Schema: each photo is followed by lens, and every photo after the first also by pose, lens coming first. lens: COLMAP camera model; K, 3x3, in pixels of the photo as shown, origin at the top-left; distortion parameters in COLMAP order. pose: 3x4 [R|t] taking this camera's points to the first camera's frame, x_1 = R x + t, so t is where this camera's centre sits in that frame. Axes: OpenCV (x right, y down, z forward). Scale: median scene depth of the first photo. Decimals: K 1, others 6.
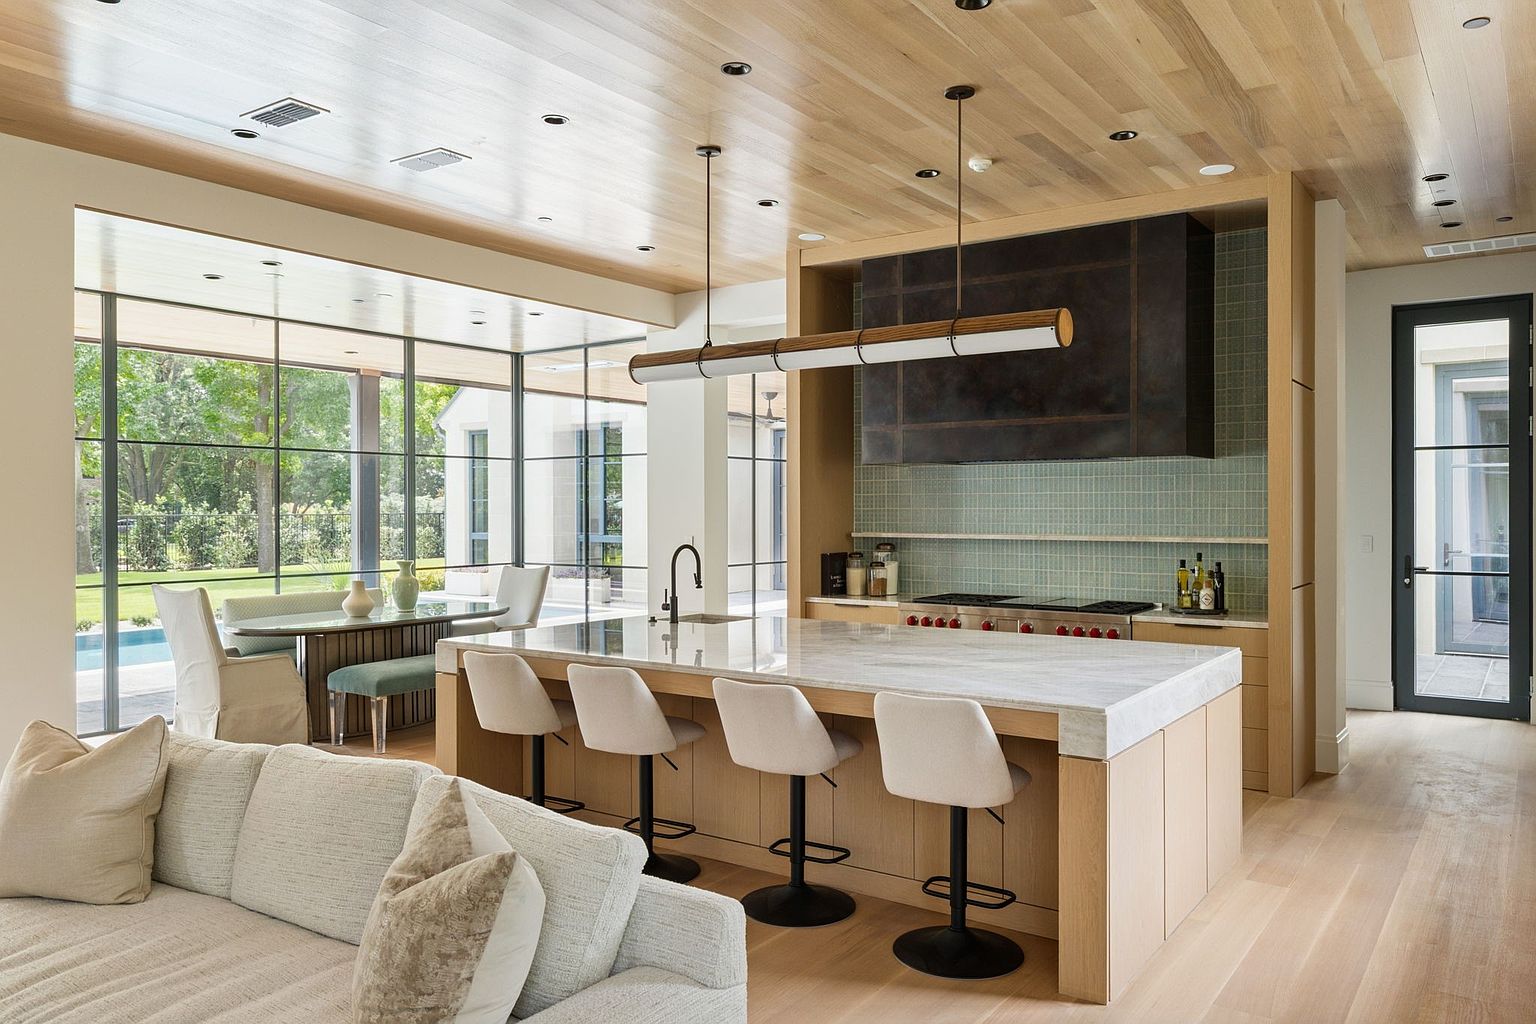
lens RADIAL K [[1089.6, 0, 768.0], [0, 1089.6, 512.0], [0, 0, 1]] dist [-0.004088, -0.000063]
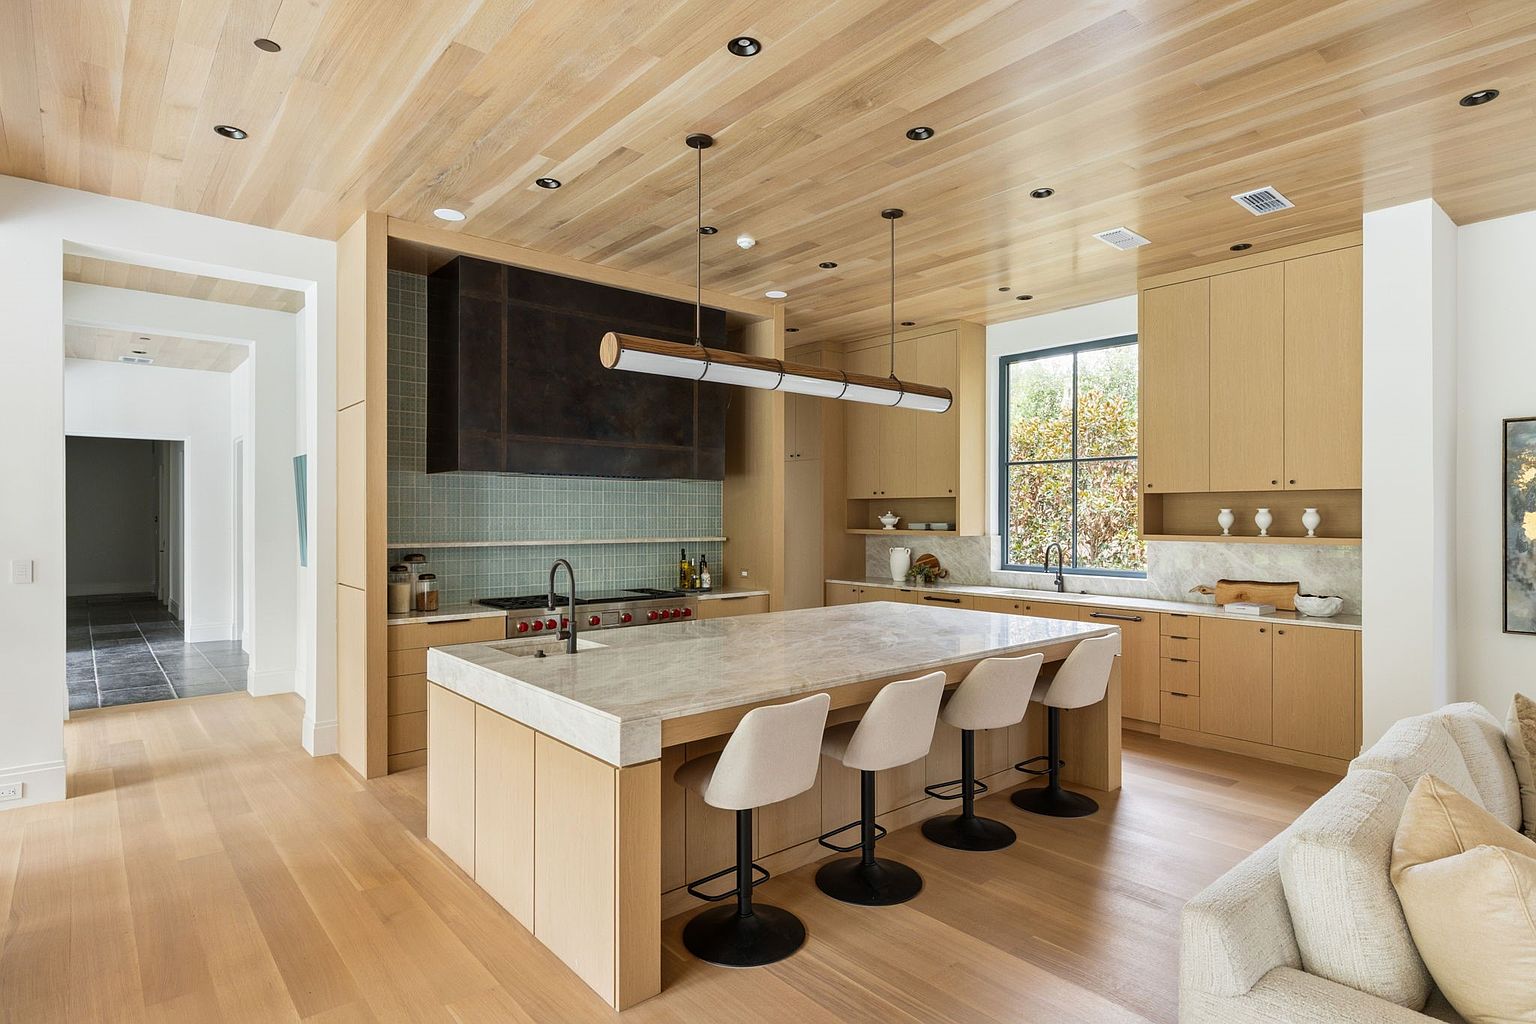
lens RADIAL K [[794.0, 0, 768.0], [0, 794.0, 512.0], [0, 0, 1]] dist [-0.002840, -0.000998]
pose [[0.234012, 0.008158, 0.972199, -0.601113], [0.004571, 0.999945, -0.009491, 0.000035], [-0.972223, 0.006665, 0.233962, 0.669746]]
